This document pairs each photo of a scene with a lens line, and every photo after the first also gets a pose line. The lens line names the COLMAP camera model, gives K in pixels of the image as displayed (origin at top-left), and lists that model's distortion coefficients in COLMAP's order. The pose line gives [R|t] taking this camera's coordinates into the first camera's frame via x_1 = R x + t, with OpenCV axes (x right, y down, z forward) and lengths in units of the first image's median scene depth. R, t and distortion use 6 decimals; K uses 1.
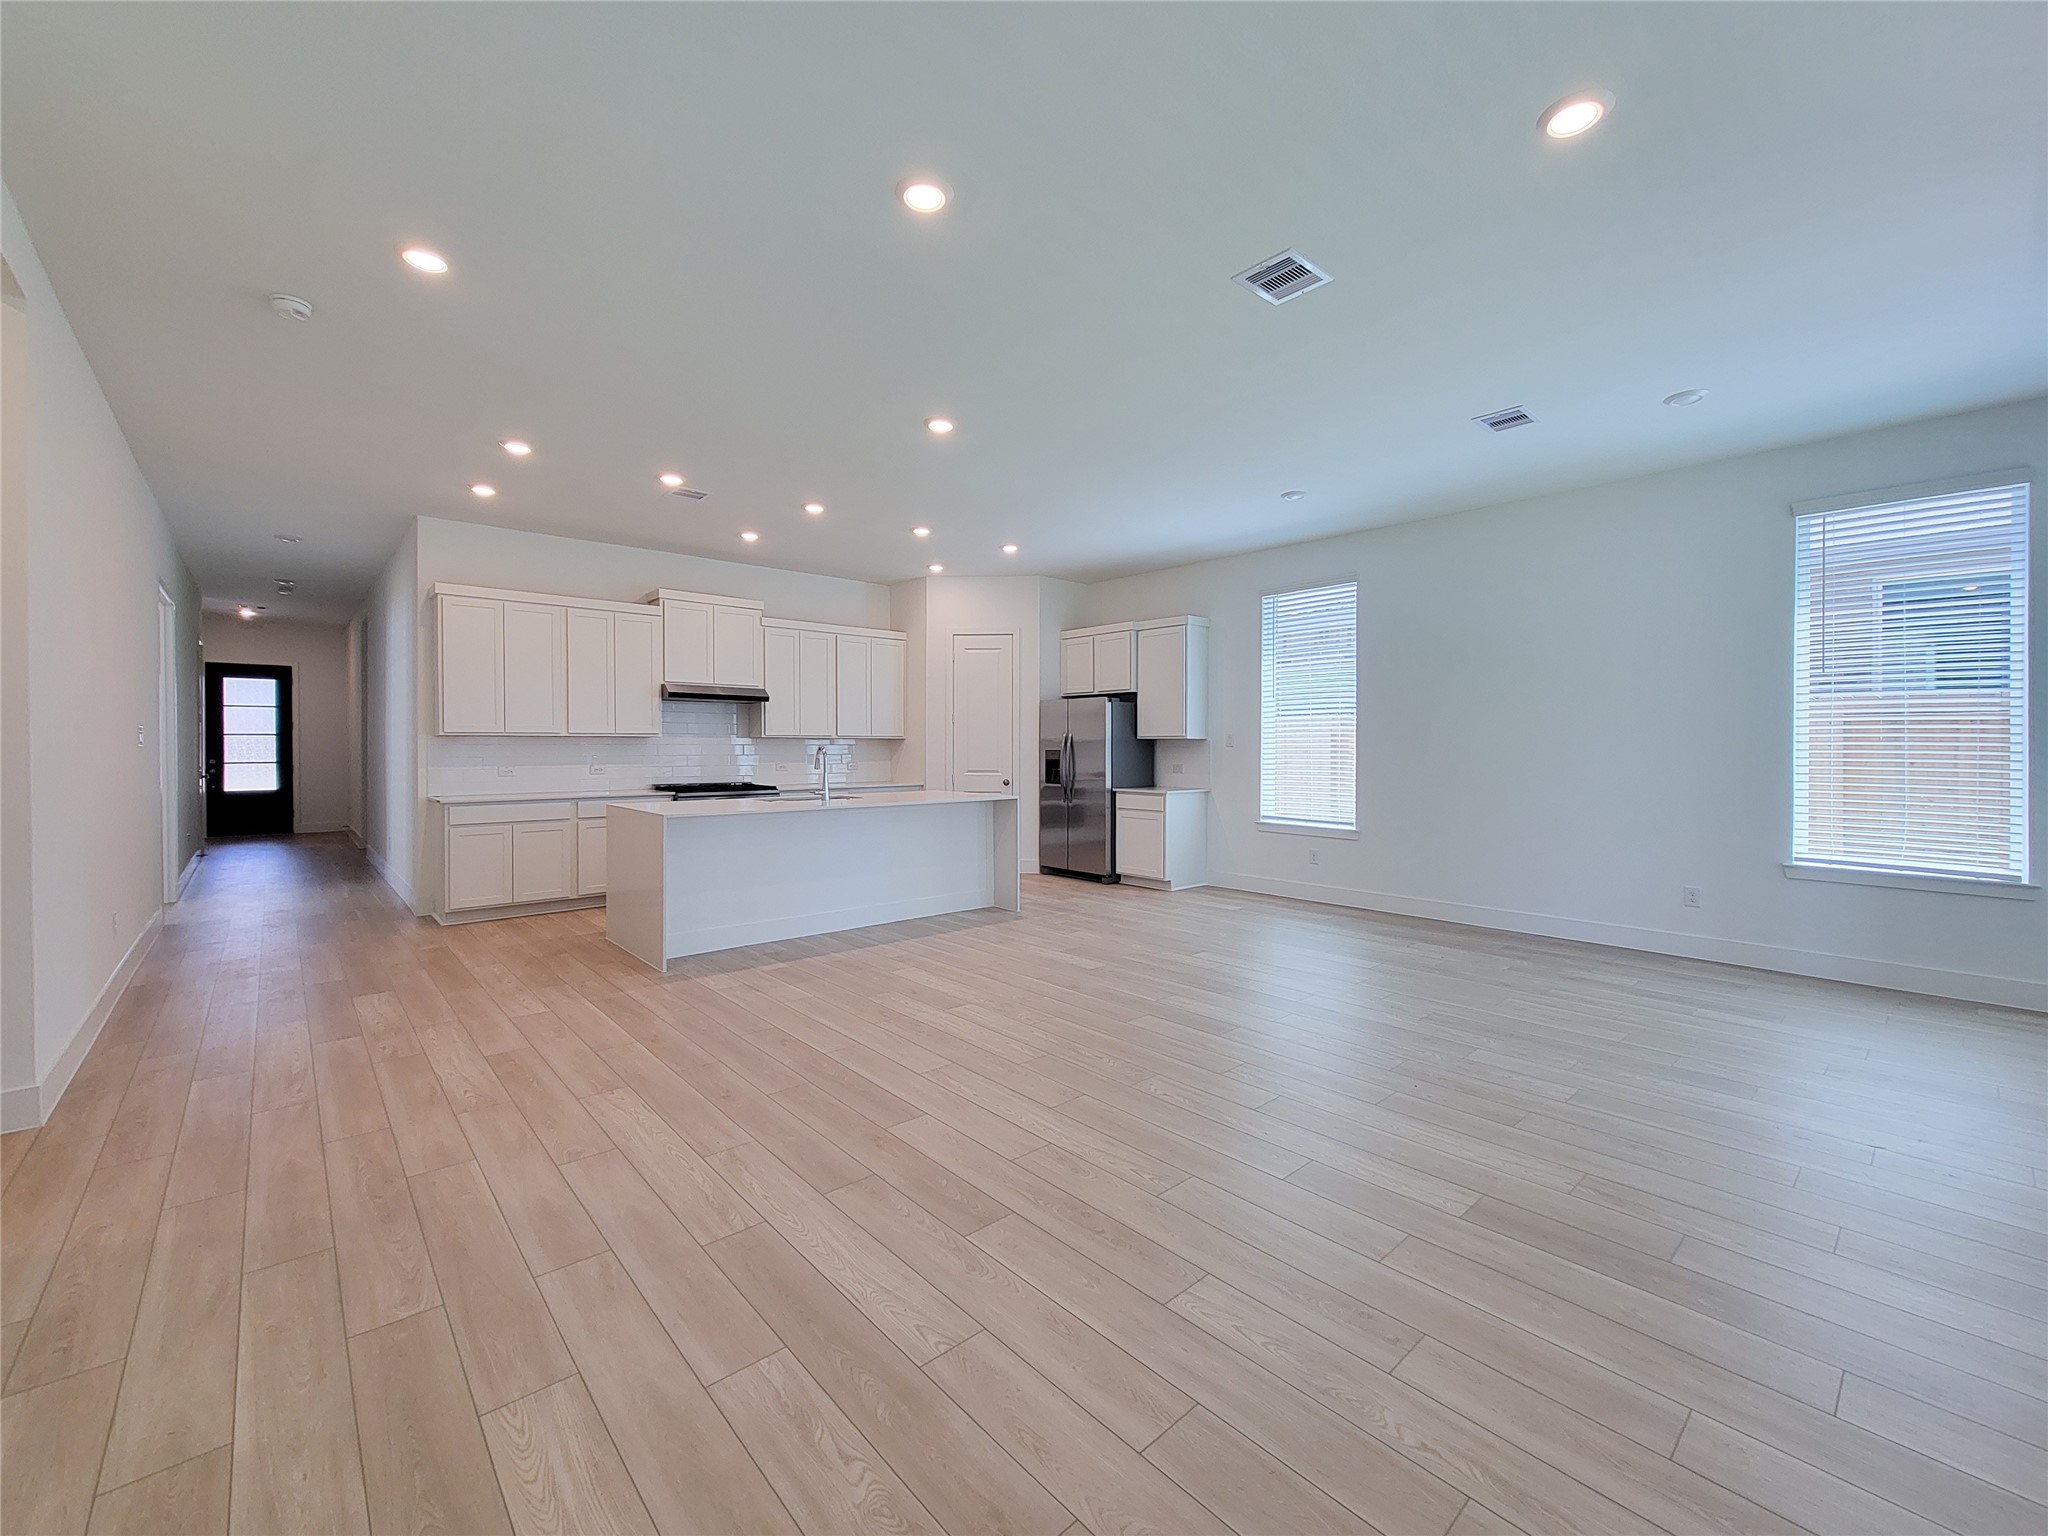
lens RADIAL K [[841.1, 0, 1045.4], [0, 841.1, 749.0], [0, 0, 1]] dist [0.000021, -0.000279]
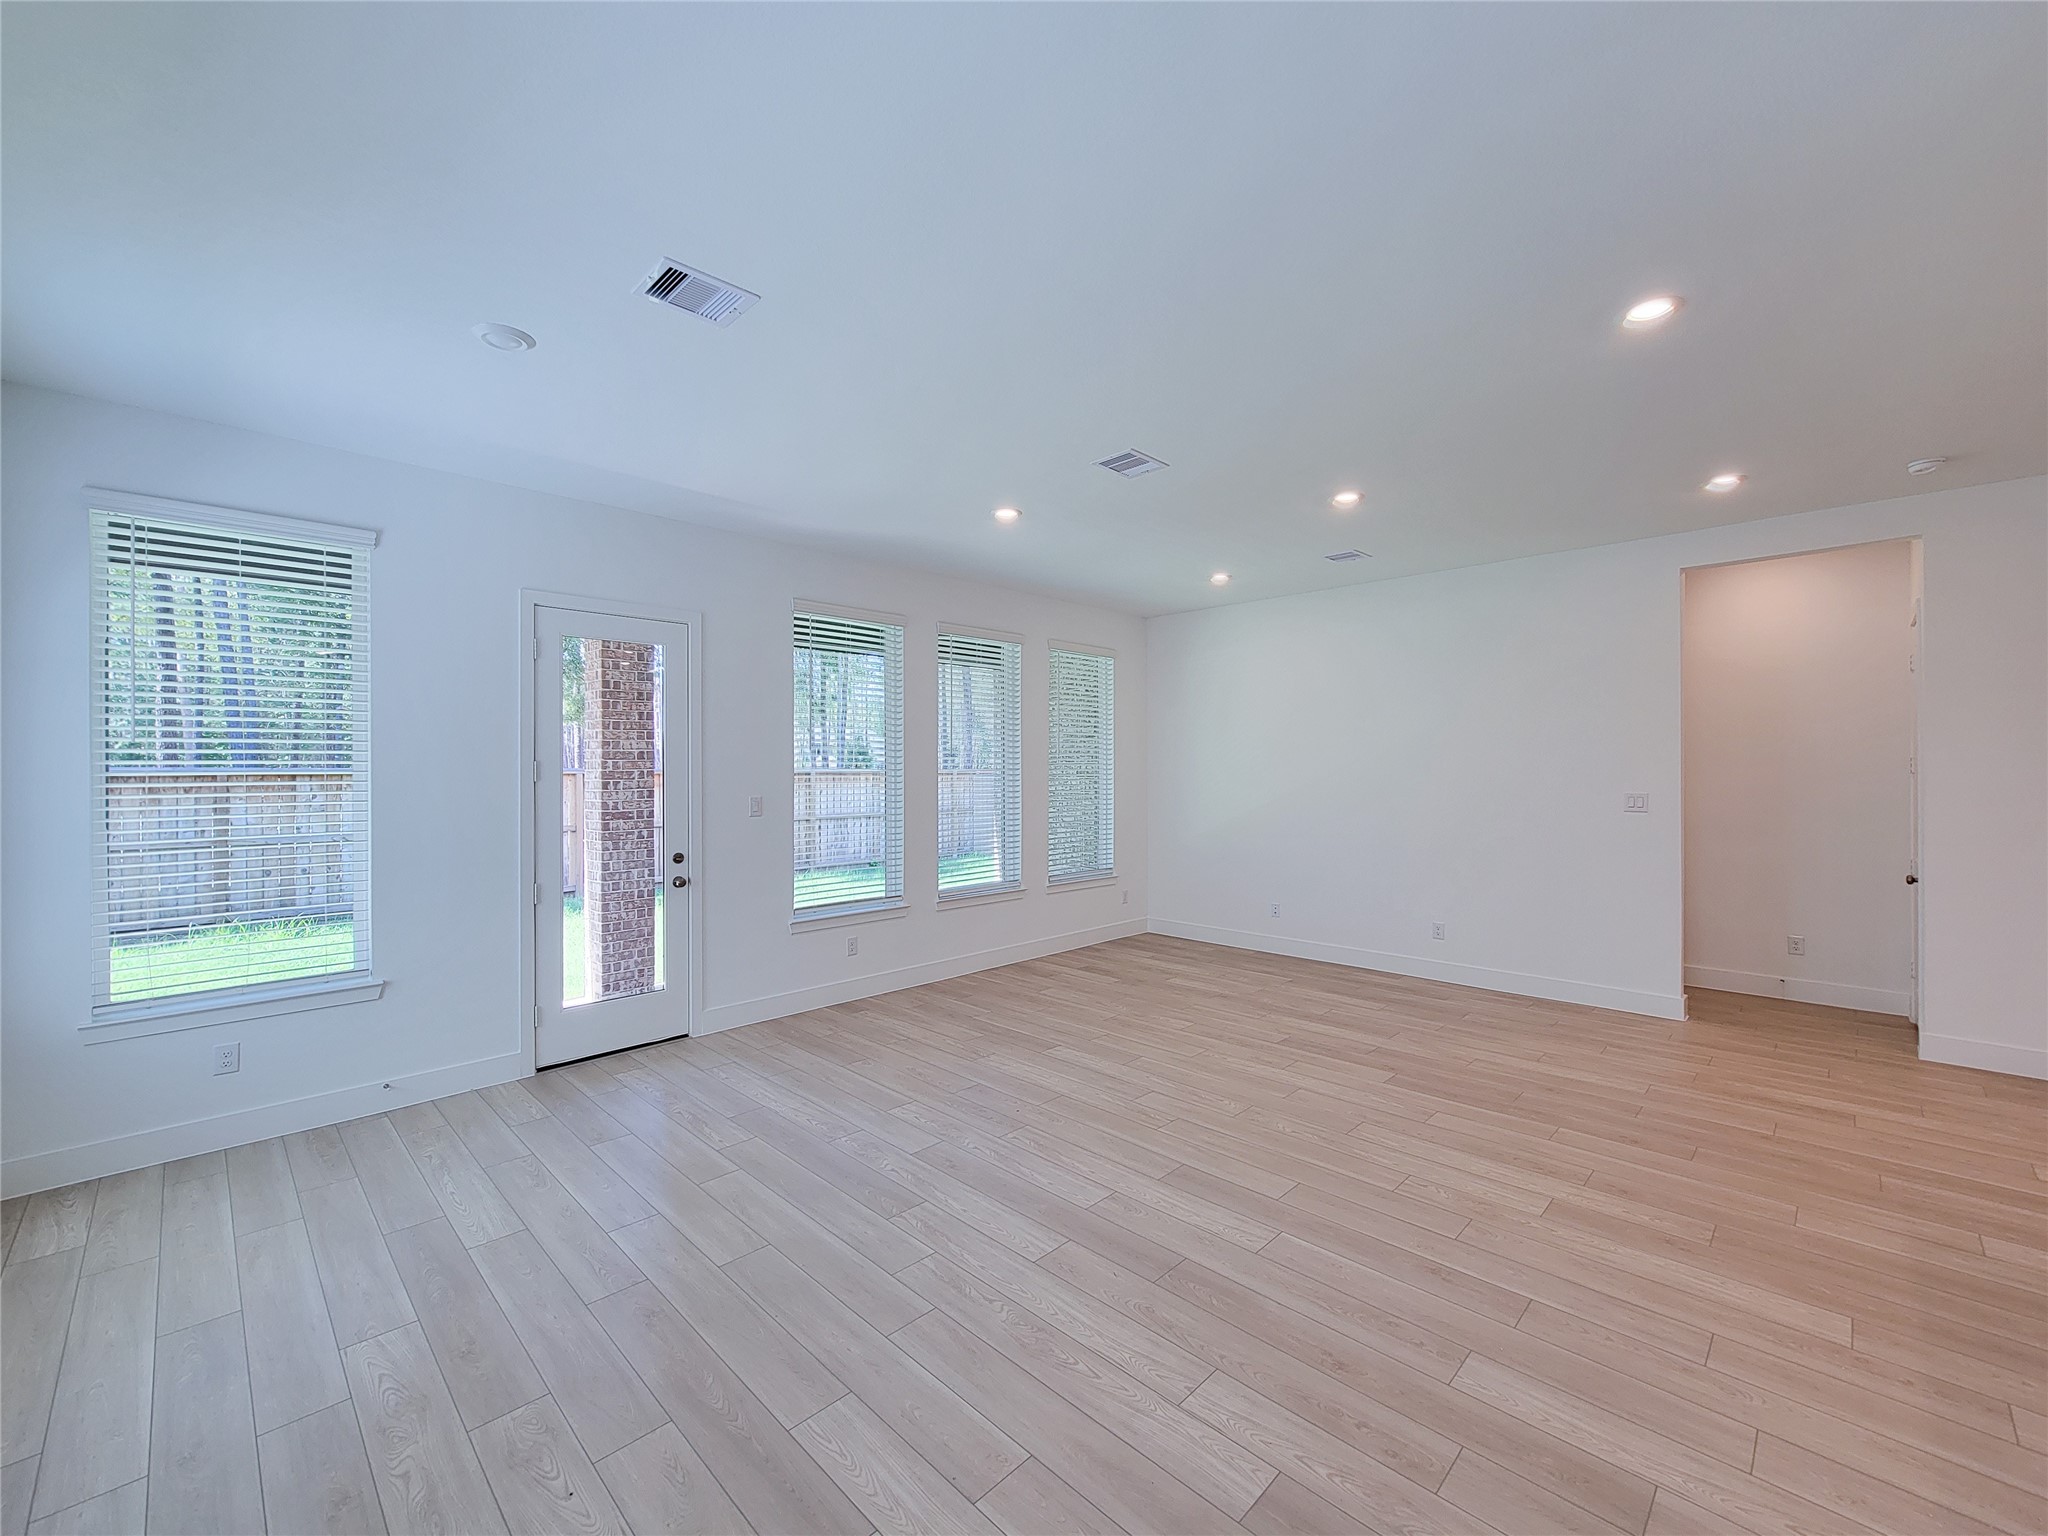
lens RADIAL K [[836.7, 0, 1015.5], [0, 836.7, 770.6], [0, 0, 1]] dist [0.000504, -0.000695]
pose [[-0.999460, 0.003525, -0.032676, 0.569129], [0.003344, 0.999979, 0.005574, -0.111232], [0.032695, 0.005461, -0.999450, 2.596083]]
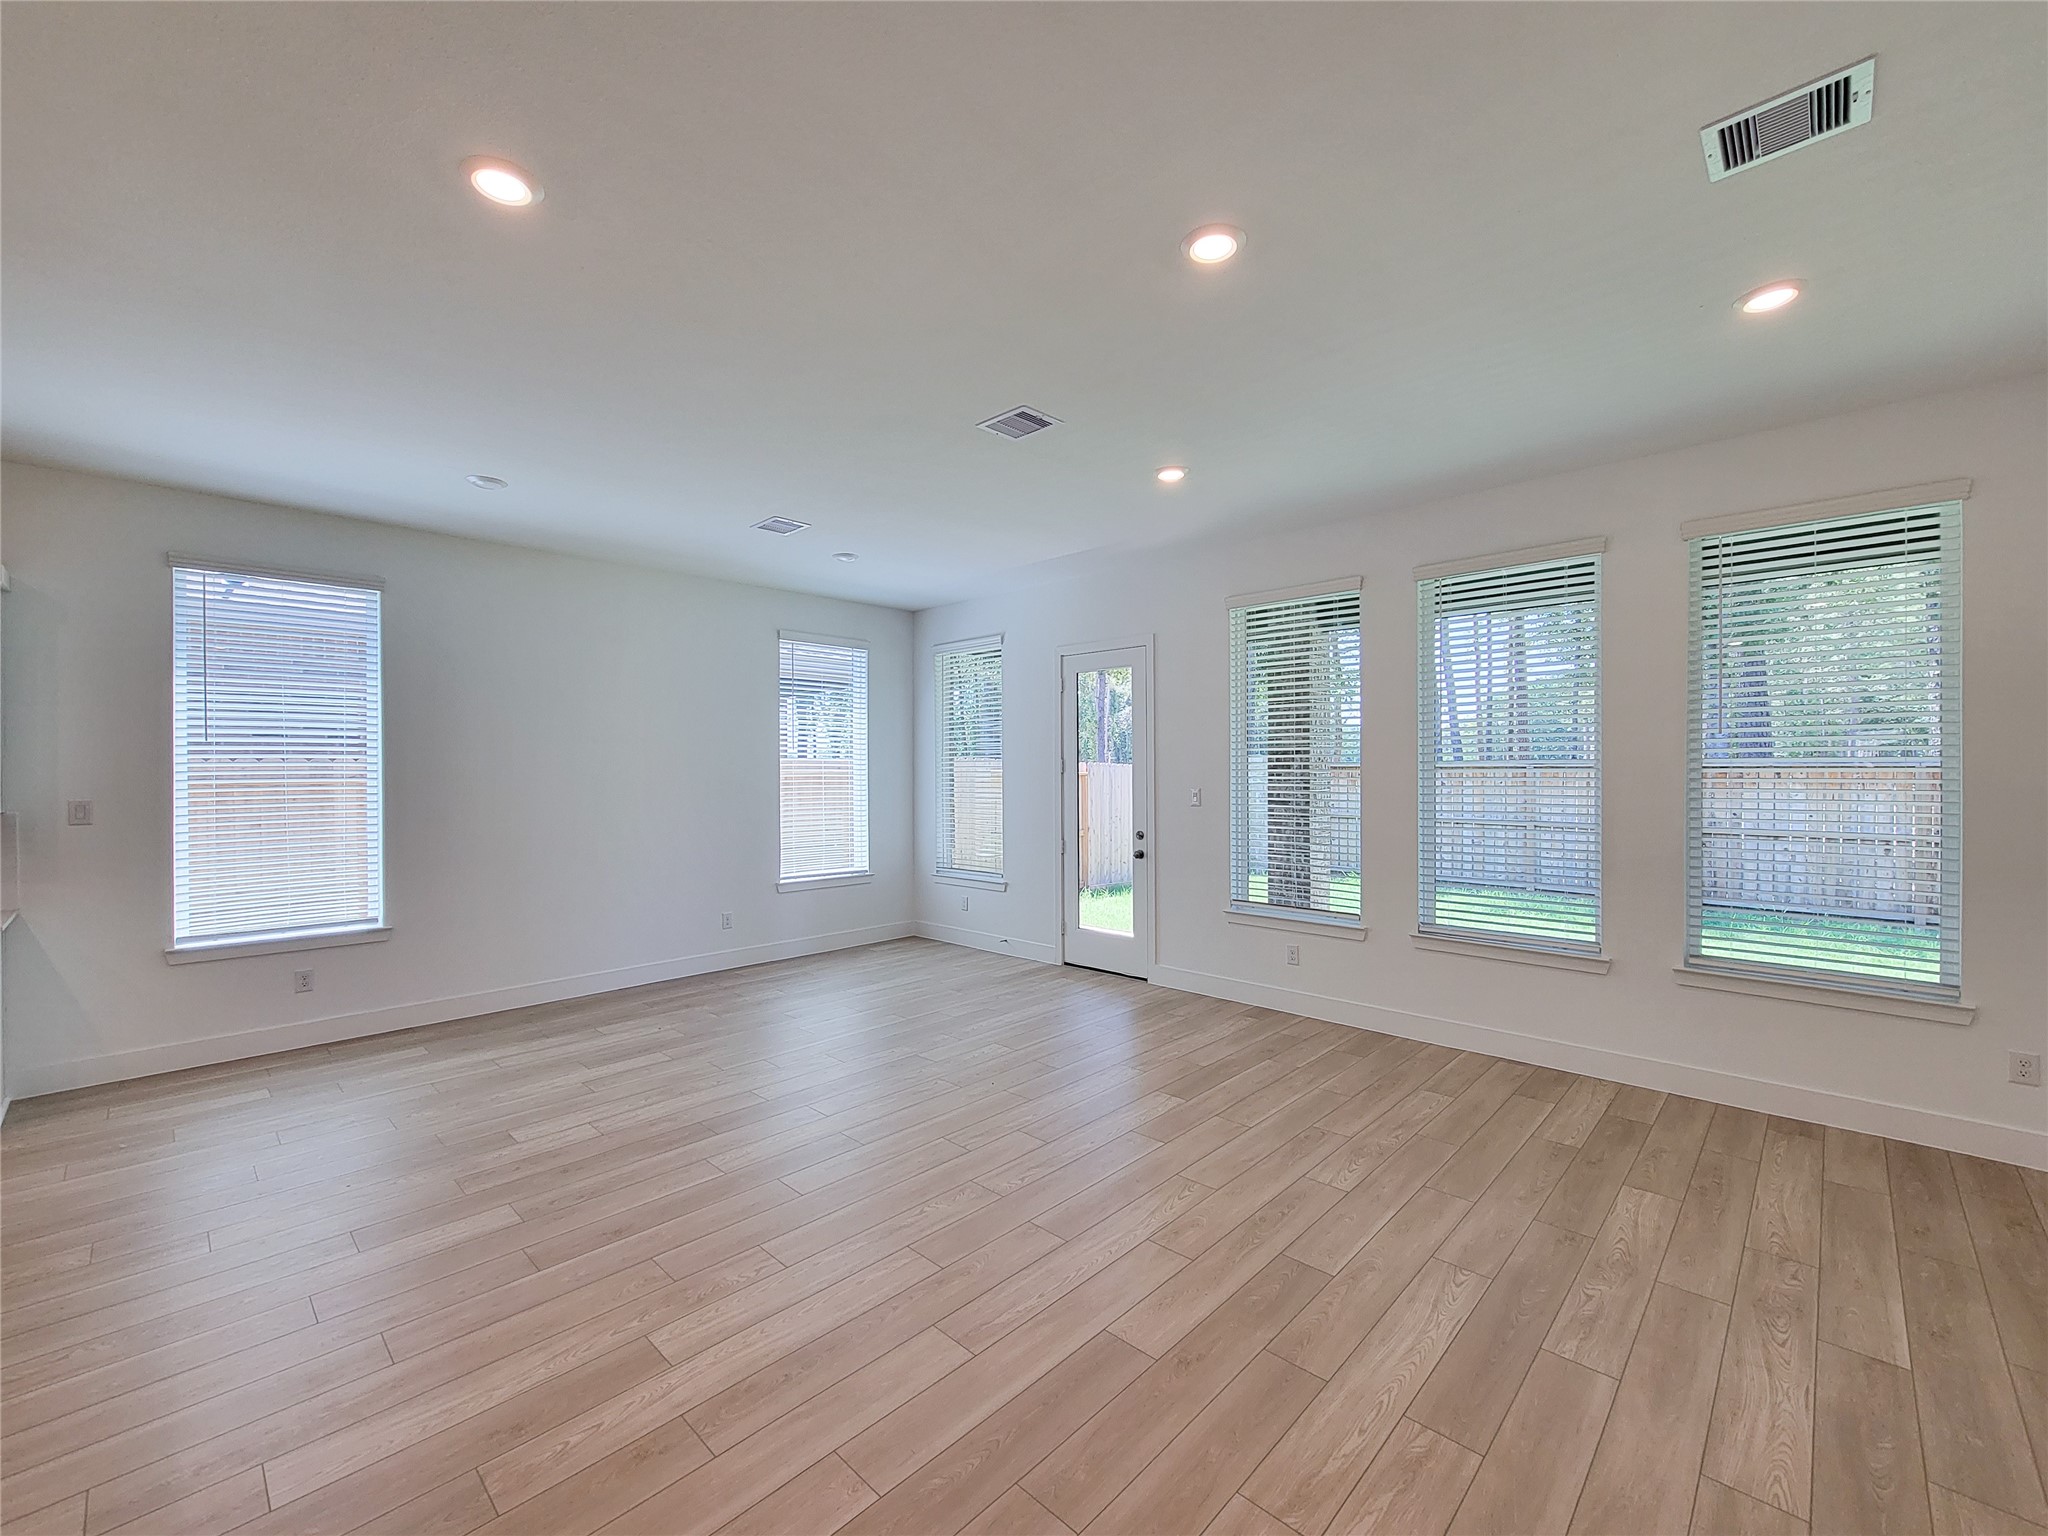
lens RADIAL K [[836.7, 0, 1015.5], [0, 836.7, 770.6], [0, 0, 1]] dist [0.000504, -0.000695]
pose [[-0.052682, -0.002350, 0.998609, -0.993339], [0.008851, 0.999957, 0.002821, -0.097438], [-0.998572, 0.008987, -0.052659, 1.216991]]
